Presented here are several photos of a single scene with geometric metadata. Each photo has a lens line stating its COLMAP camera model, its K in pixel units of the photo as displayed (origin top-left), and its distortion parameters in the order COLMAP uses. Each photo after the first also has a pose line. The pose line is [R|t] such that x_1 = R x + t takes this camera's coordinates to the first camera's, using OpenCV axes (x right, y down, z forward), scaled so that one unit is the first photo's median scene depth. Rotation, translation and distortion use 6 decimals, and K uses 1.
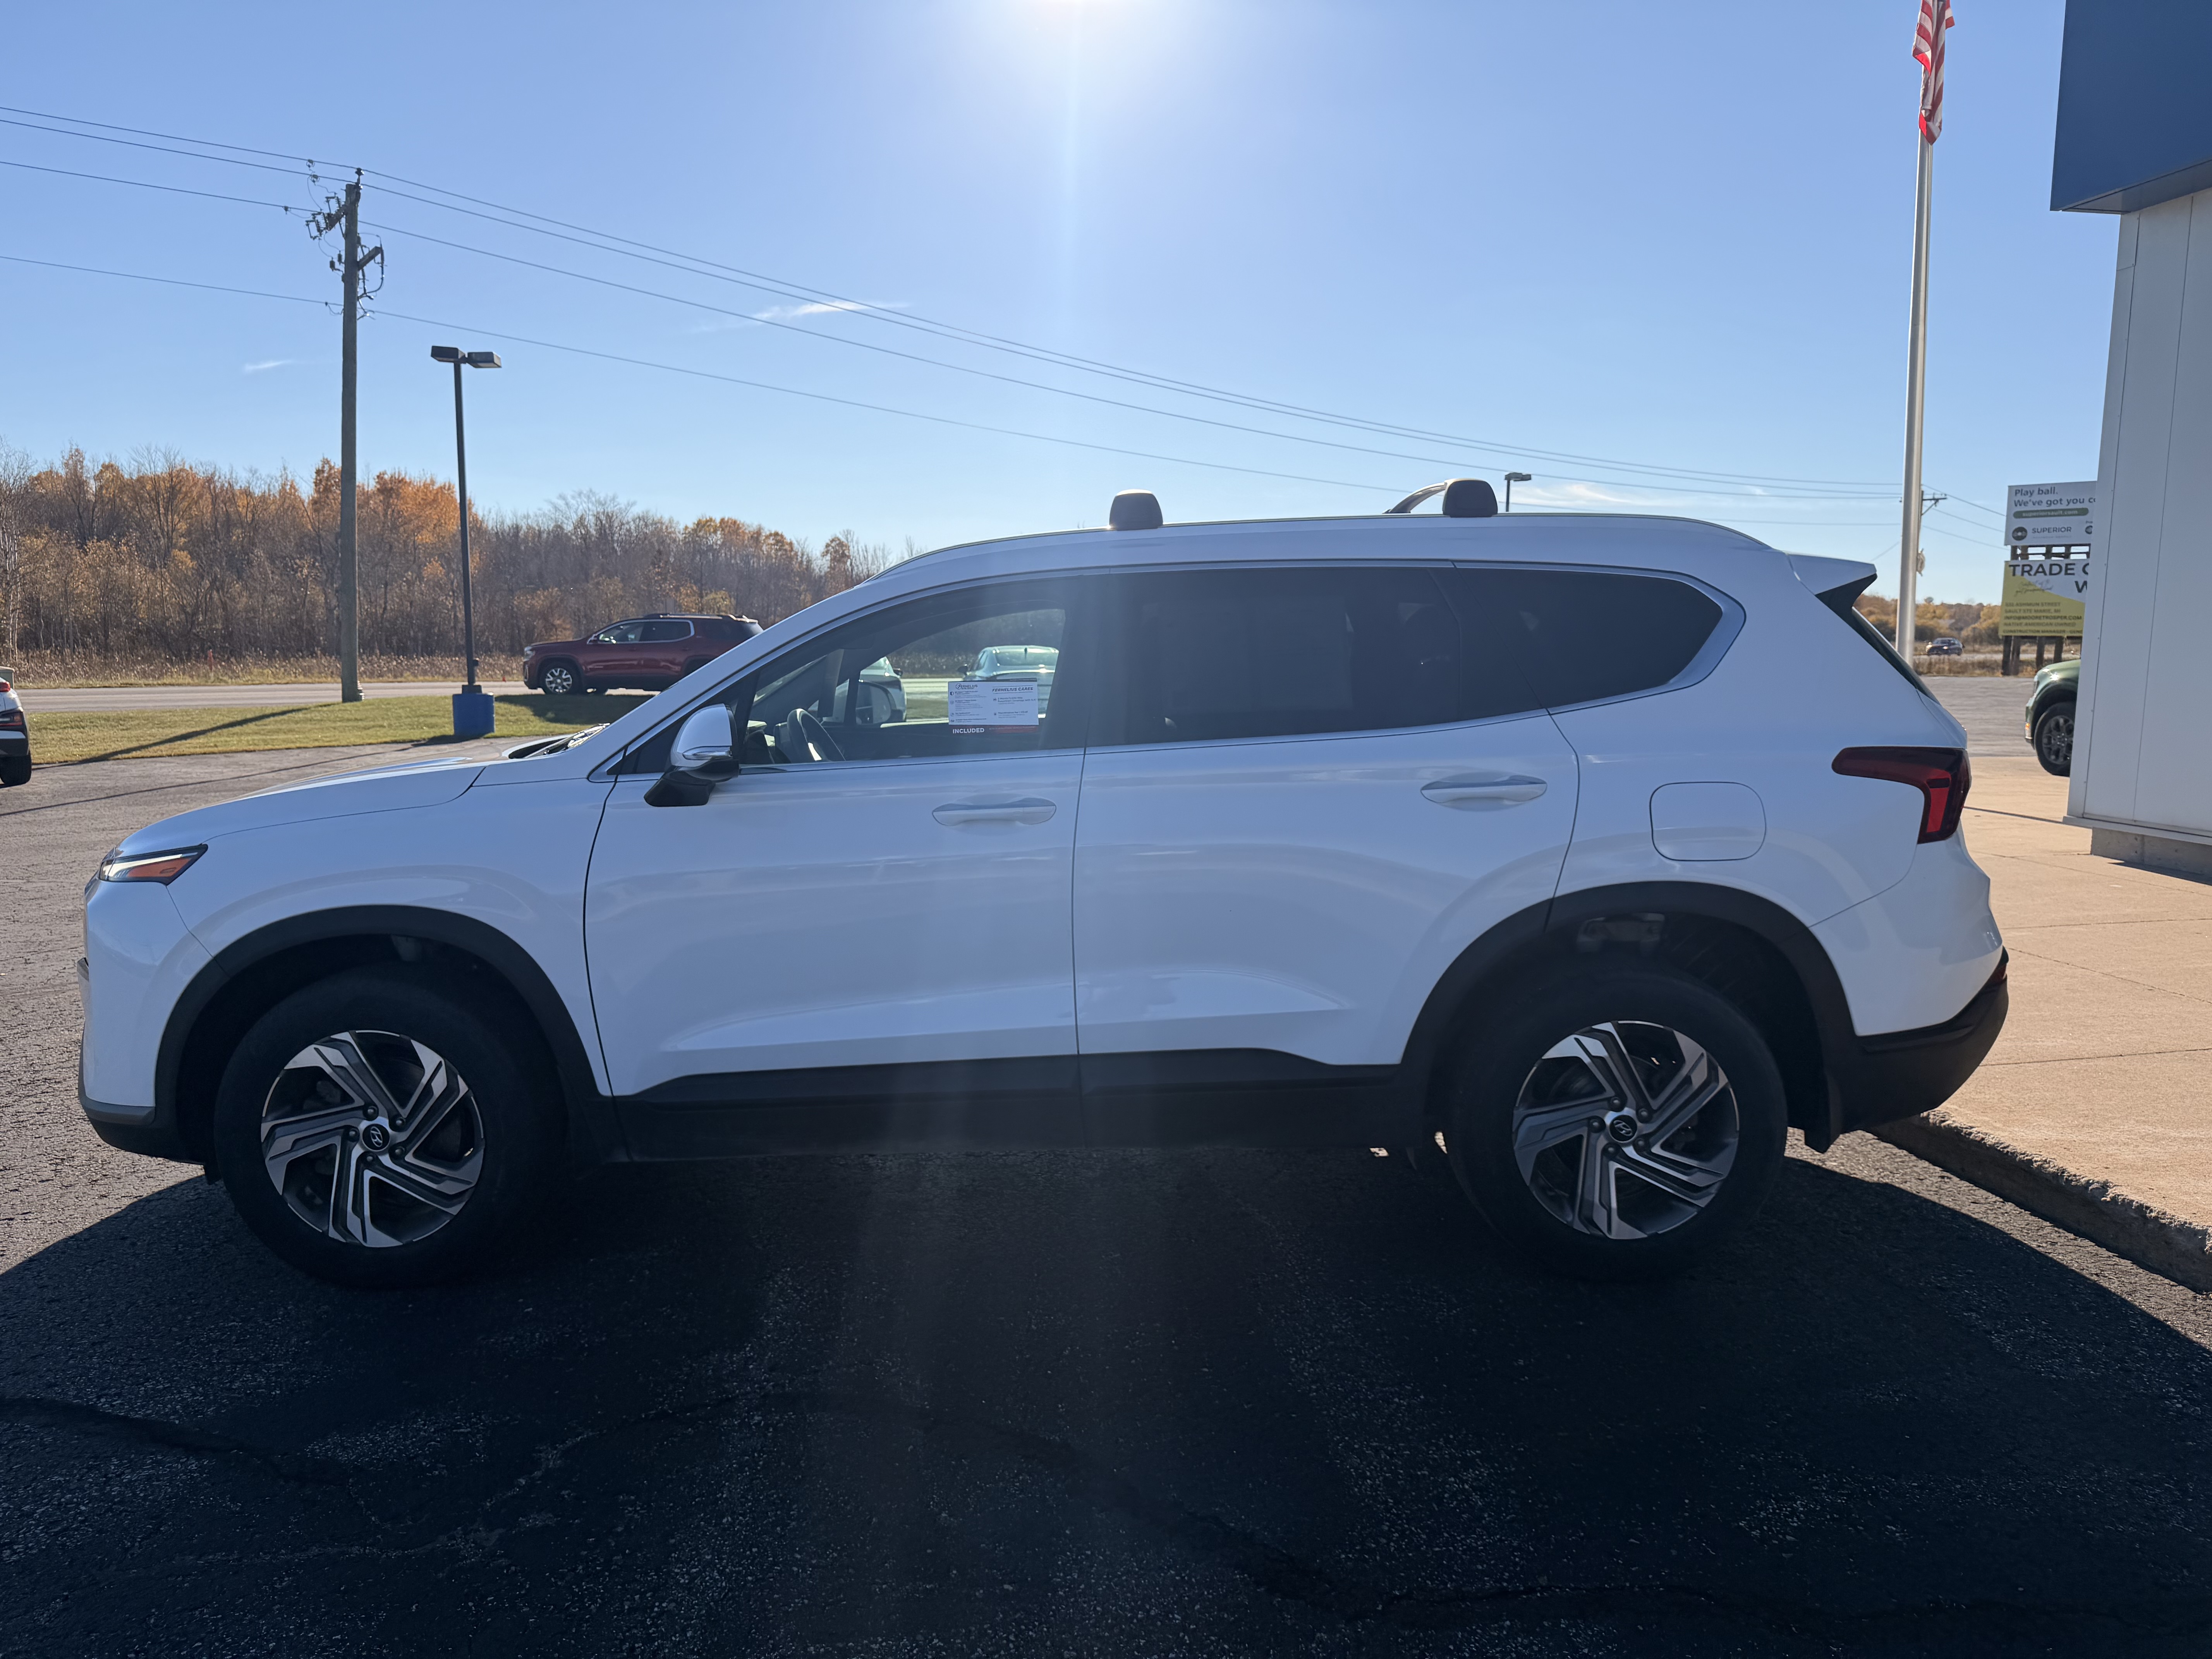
lens RADIAL K [[1545.0, 0, 1062.8], [0, 1545.0, 810.1], [0, 0, 1]] dist [0.009394, -0.029462]
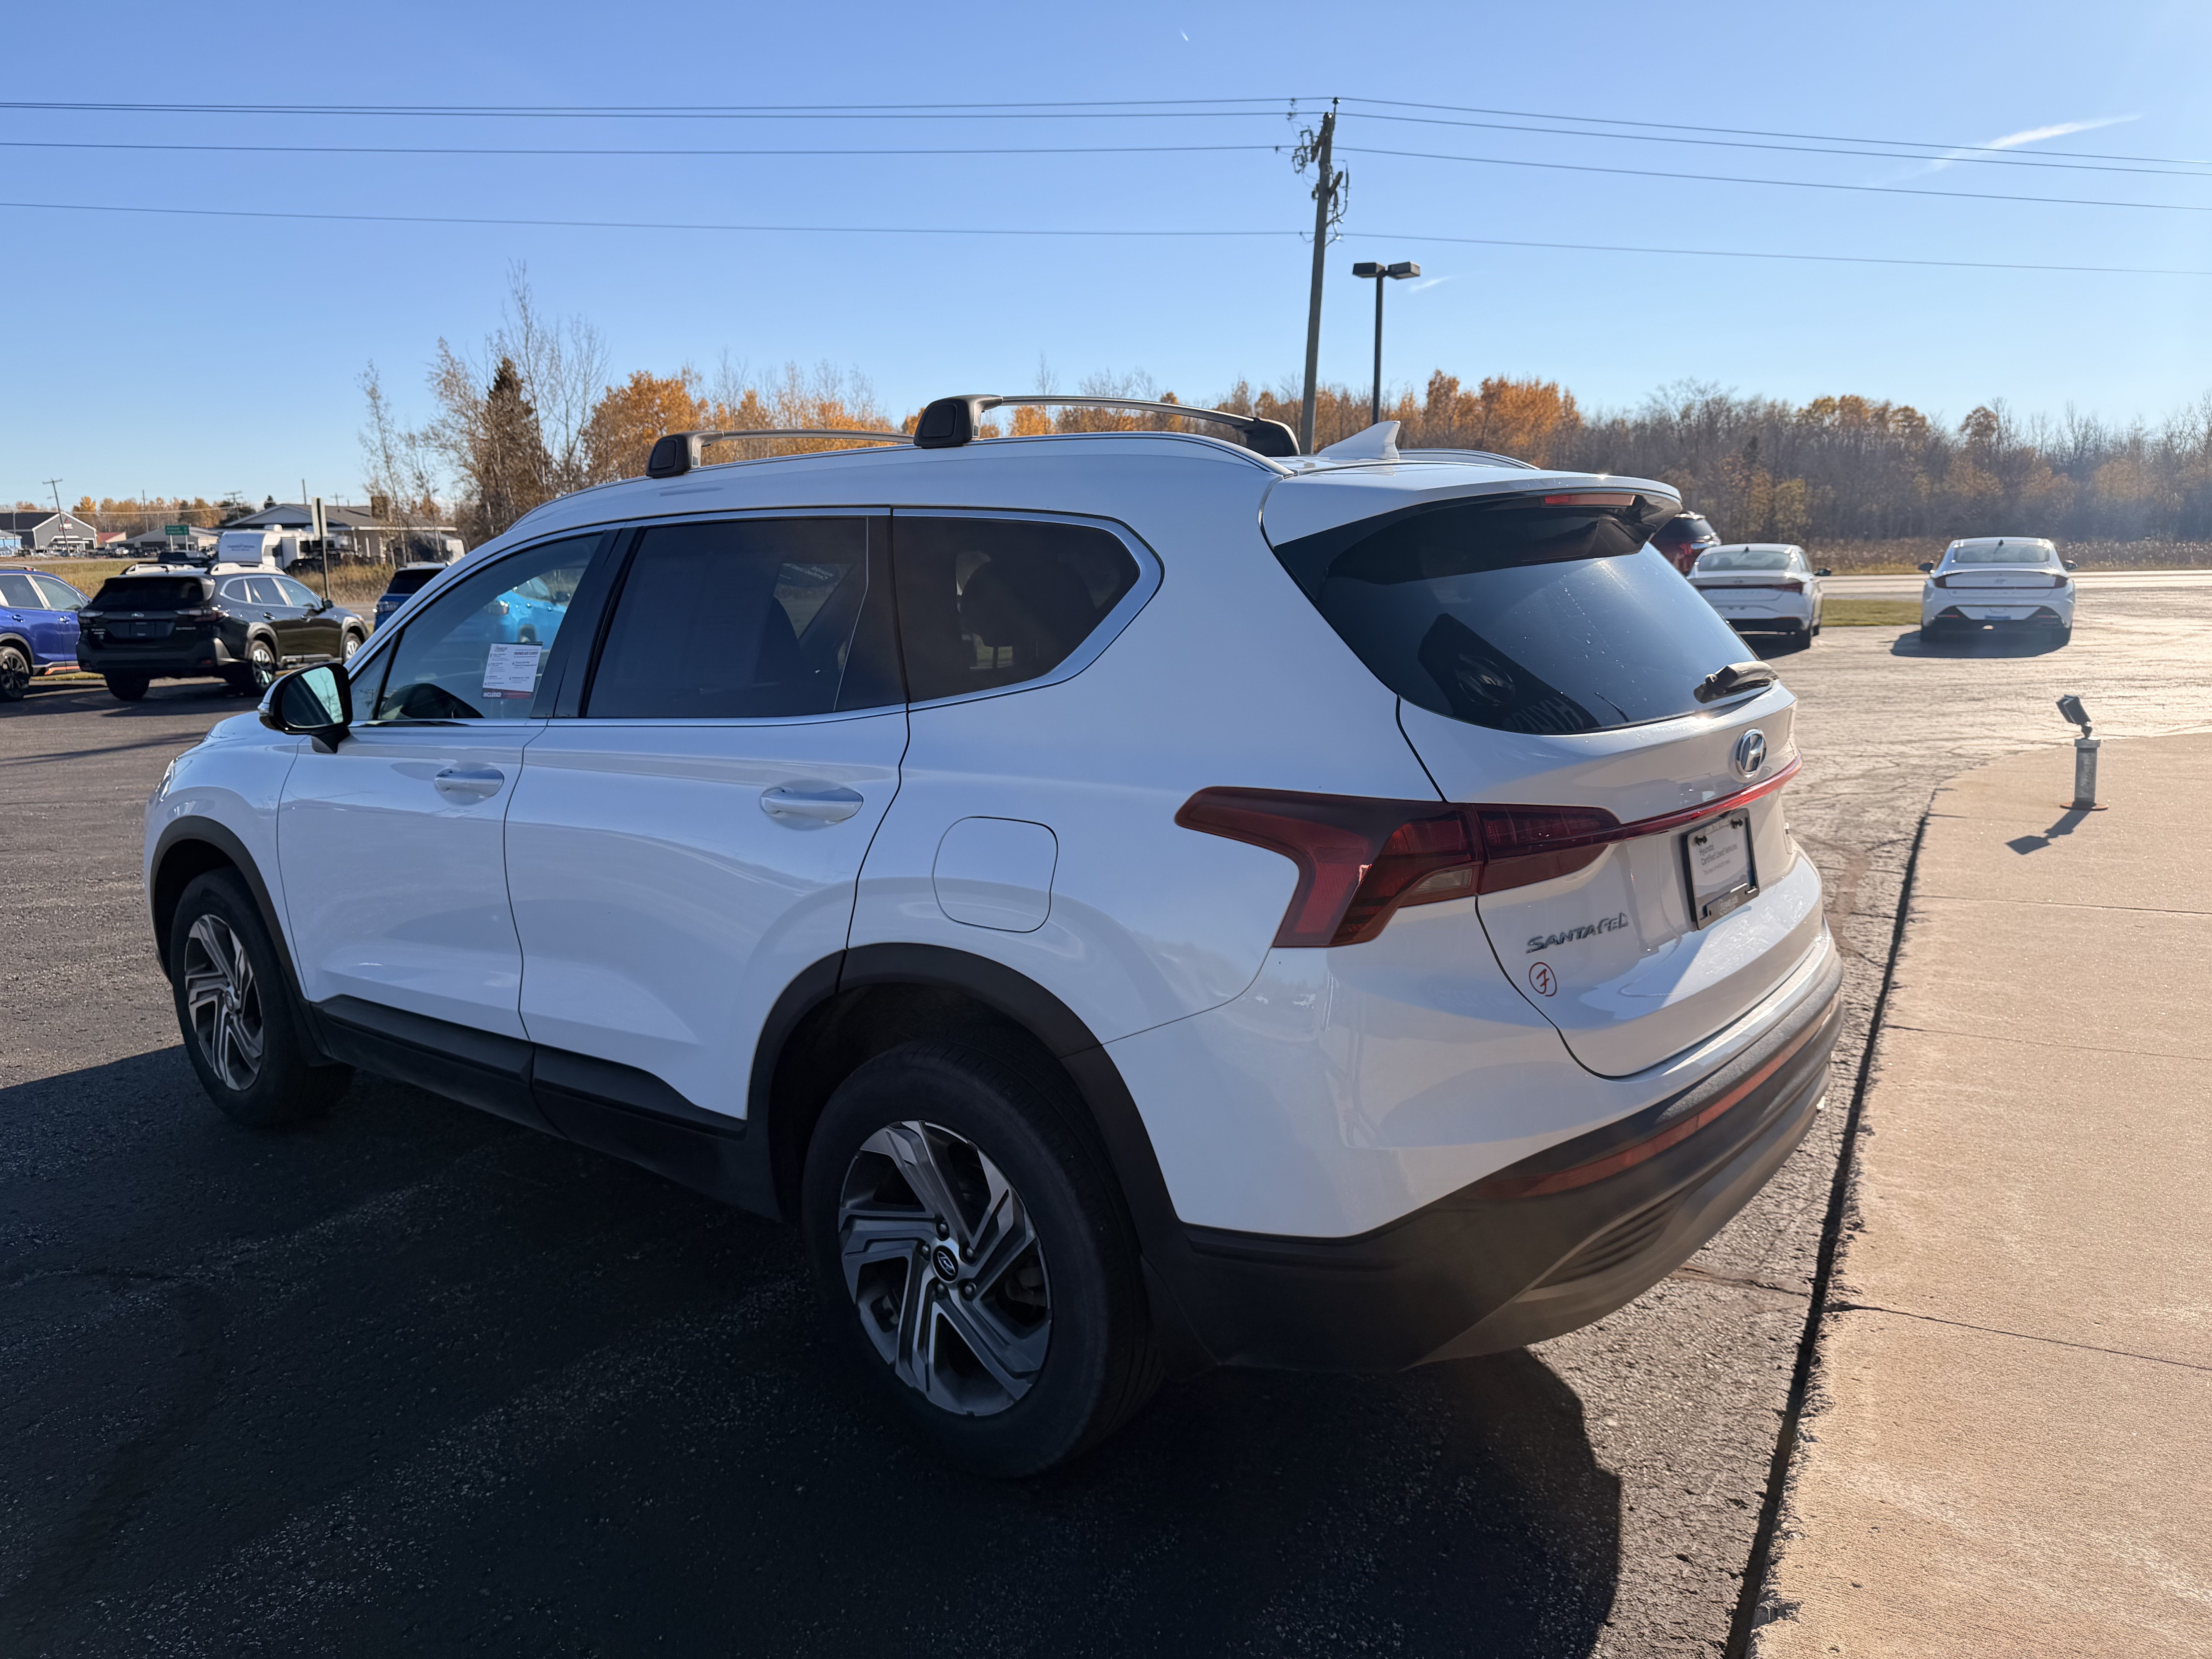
lens RADIAL K [[1545.0, 0, 1077.9], [0, 1545.0, 801.2], [0, 0, 1]] dist [0.009394, -0.029462]
pose [[0.773874, 0.080444, -0.628210, 0.108846], [-0.042412, 0.996256, 0.075327, -0.009836], [0.631918, -0.031650, 0.774389, 0.058246]]
